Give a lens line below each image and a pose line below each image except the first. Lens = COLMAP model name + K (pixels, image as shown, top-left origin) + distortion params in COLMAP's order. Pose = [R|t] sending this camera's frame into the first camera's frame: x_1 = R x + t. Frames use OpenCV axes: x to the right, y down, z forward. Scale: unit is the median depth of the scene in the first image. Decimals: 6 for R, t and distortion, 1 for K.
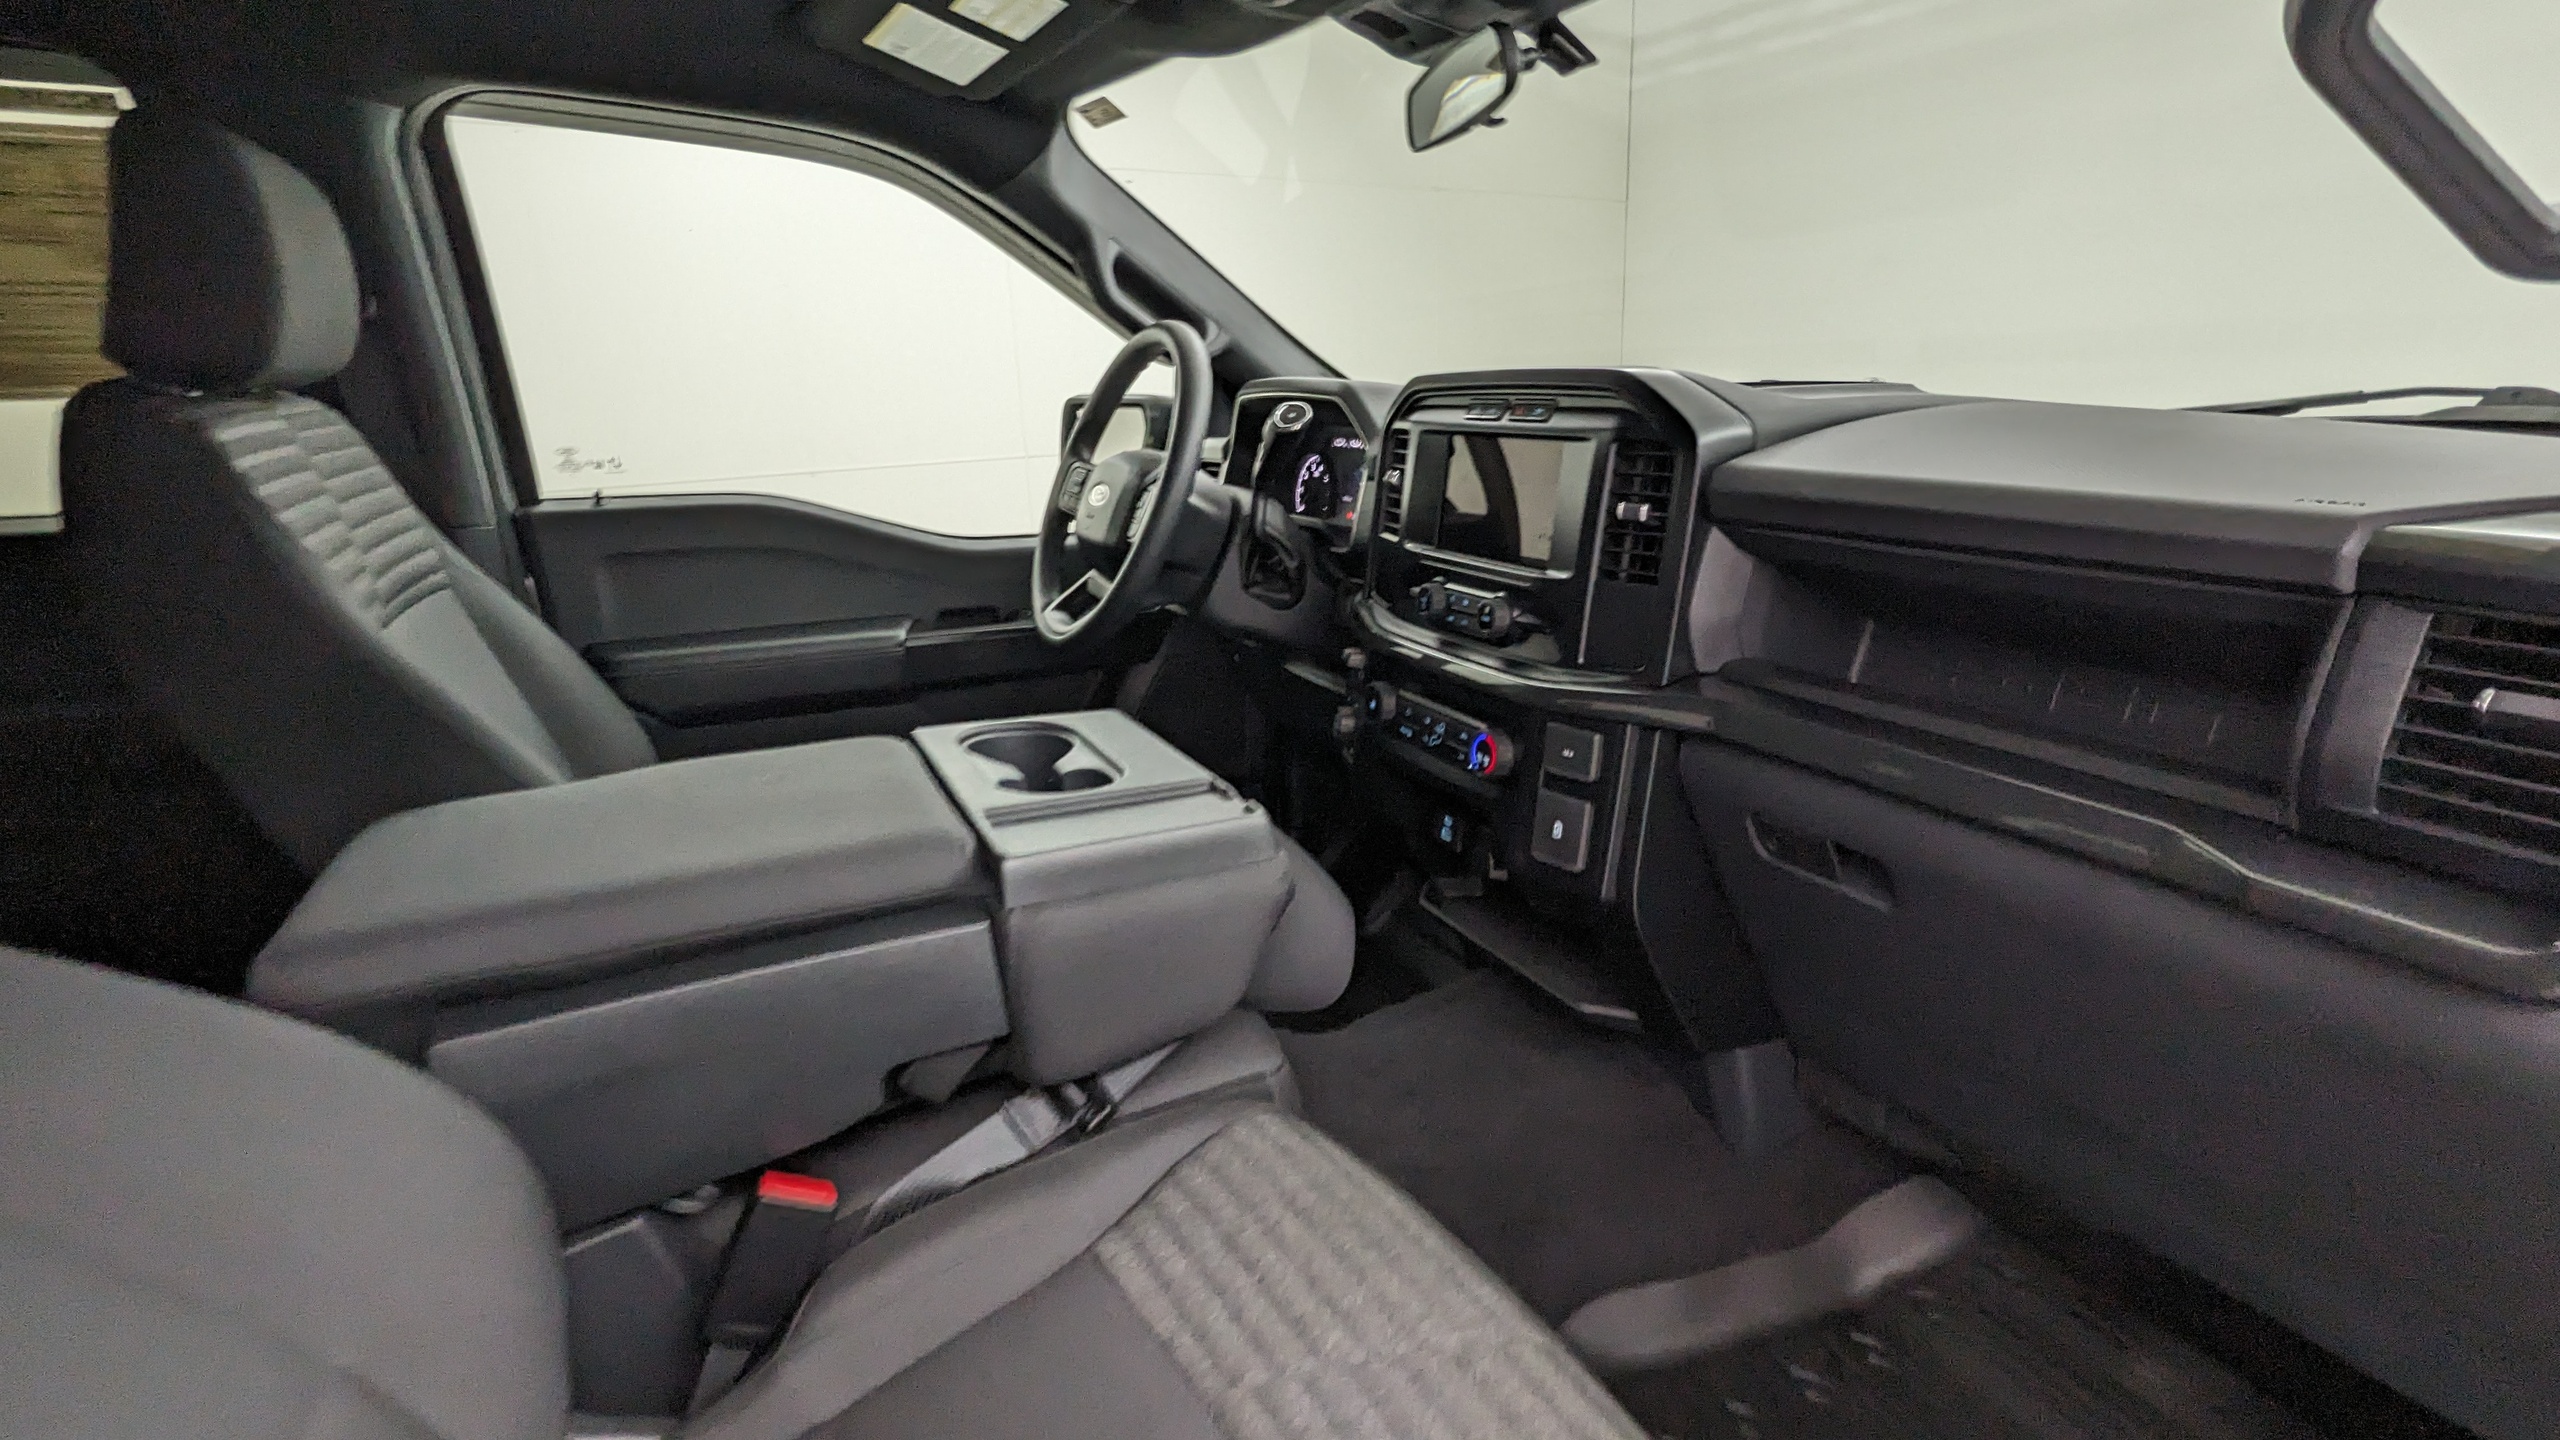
lens RADIAL K [[1209.6, 0, 1280.3], [0, 1209.6, 724.4], [0, 0, 1]] dist [-0.003570, -0.000030]
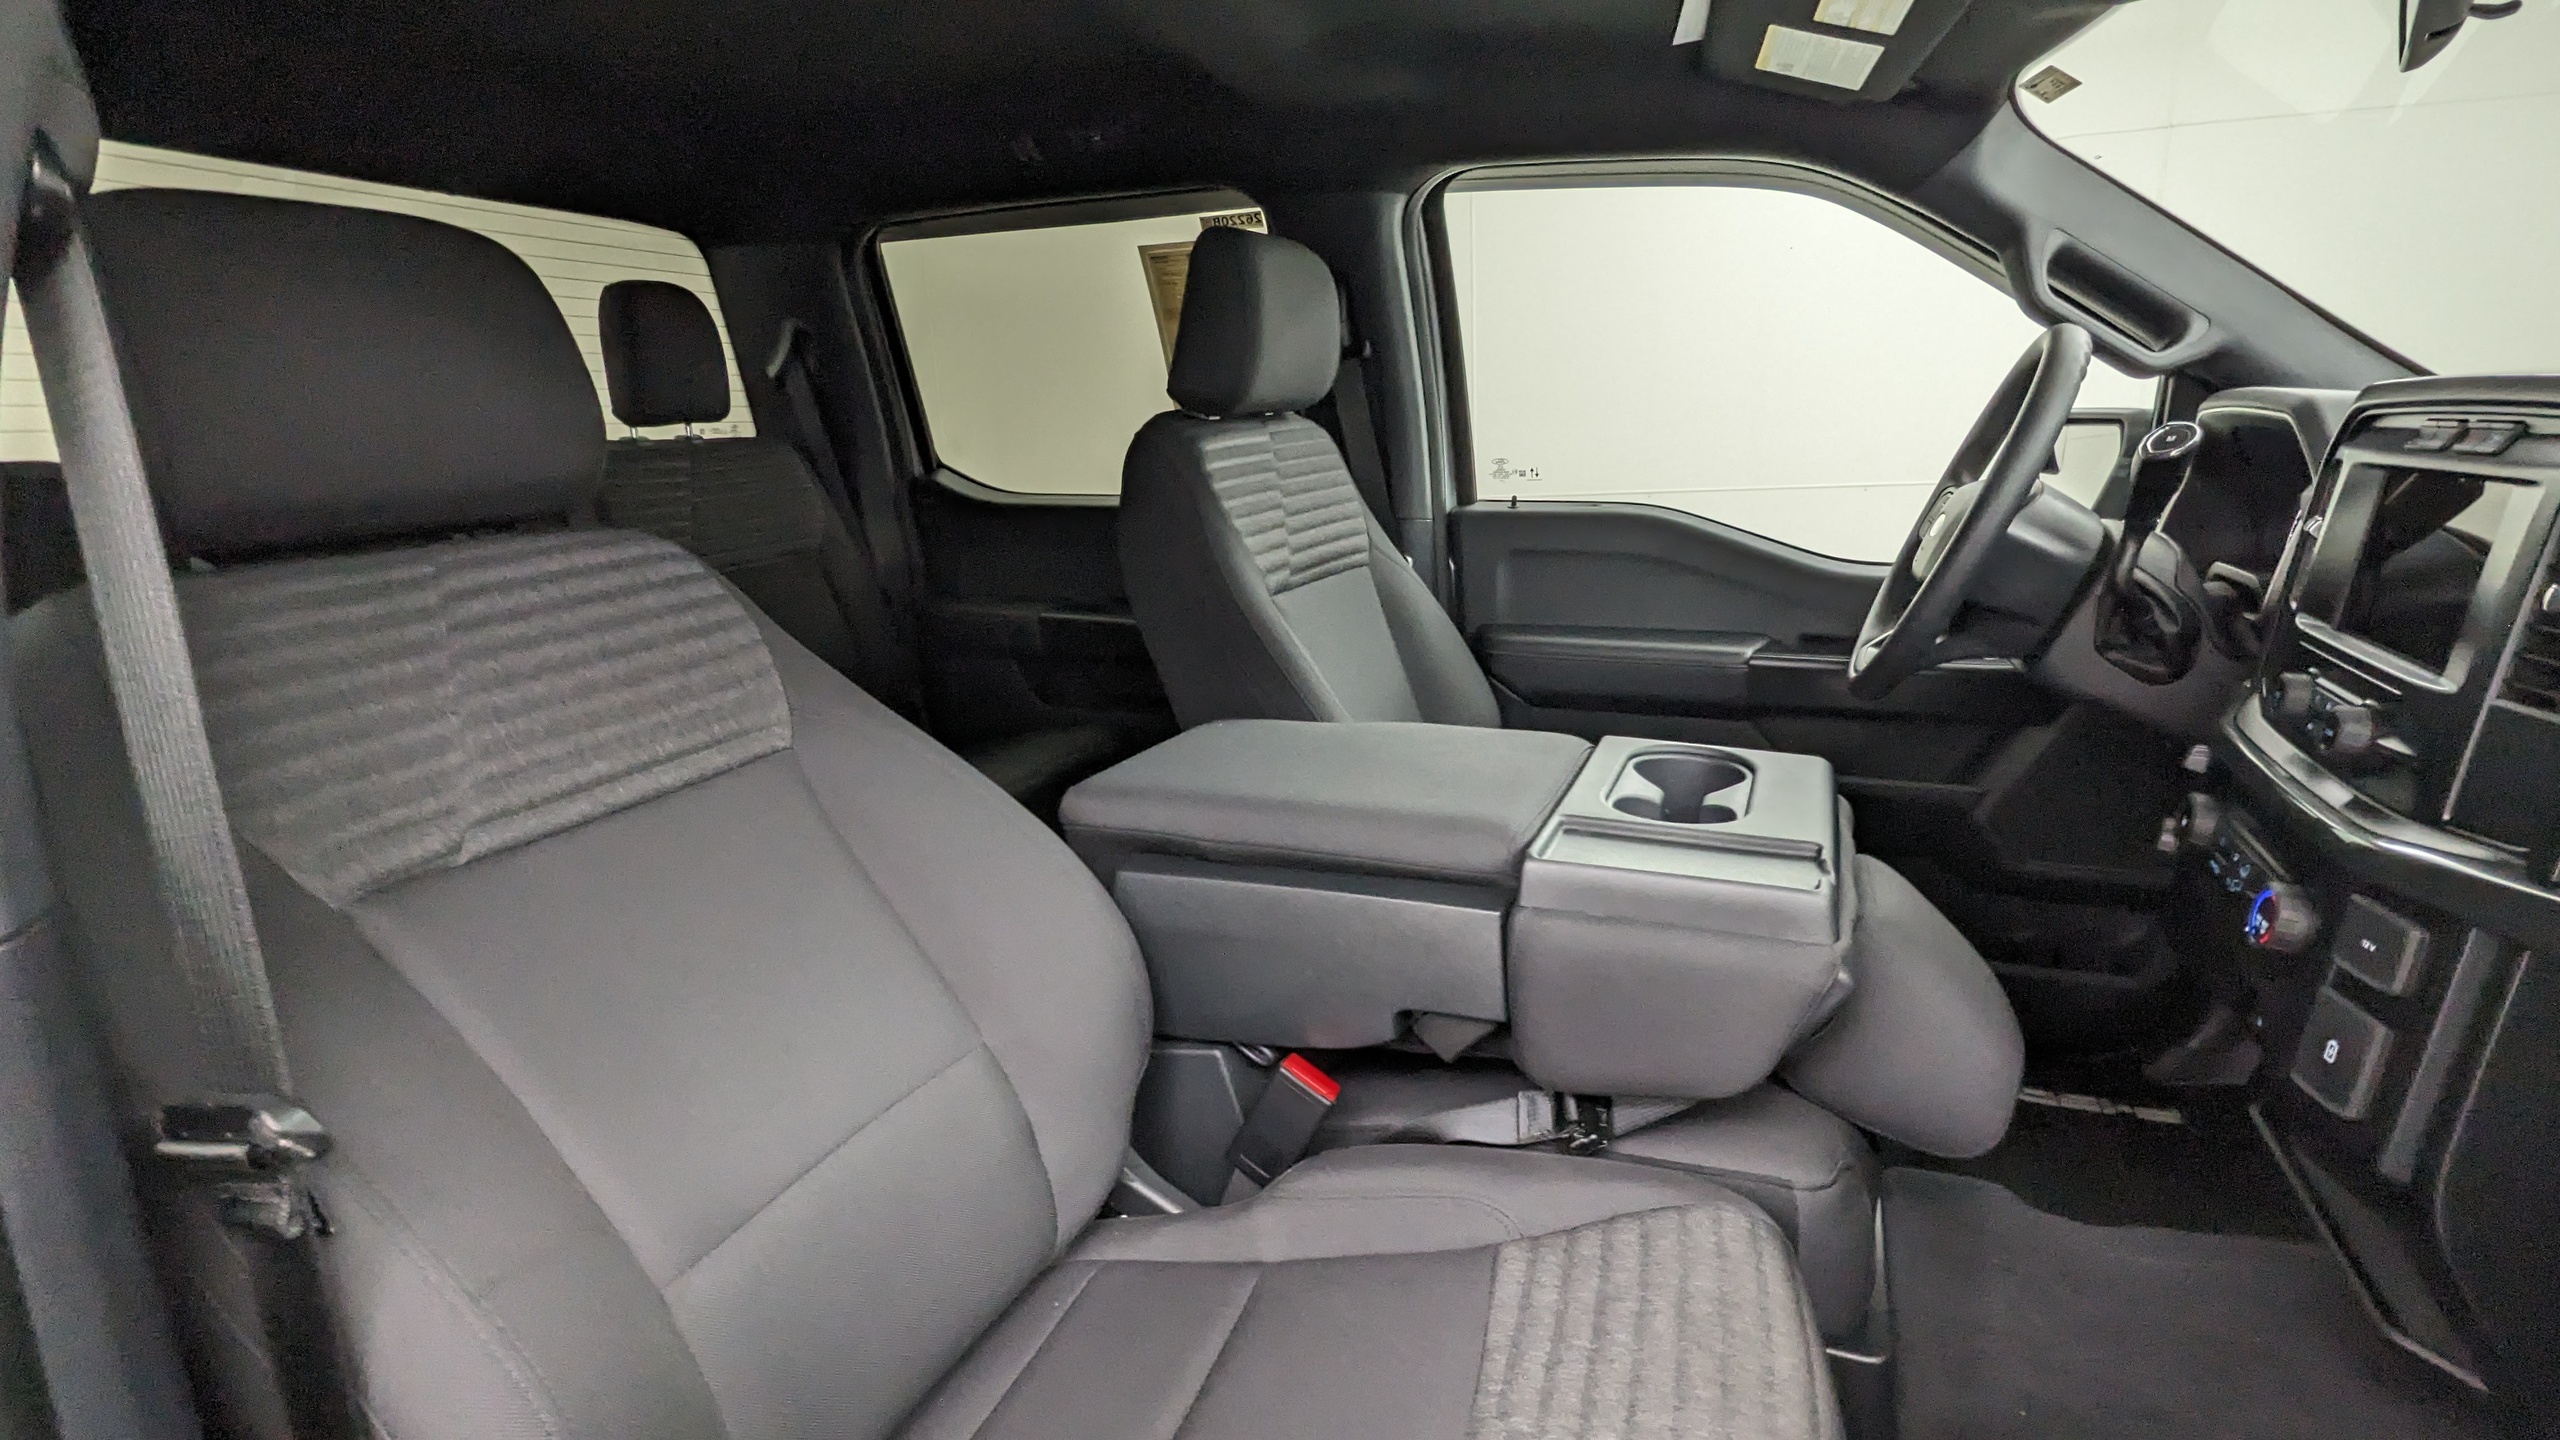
lens RADIAL K [[1196.5, 0, 1280.0], [0, 1196.5, 720.0], [0, 0, 1]] dist [0.003948, 0.000512]
pose [[0.674862, 0.178765, -0.715964, 0.240378], [-0.185953, 0.980102, 0.069438, -0.027613], [0.714131, 0.086275, 0.694676, 0.073715]]
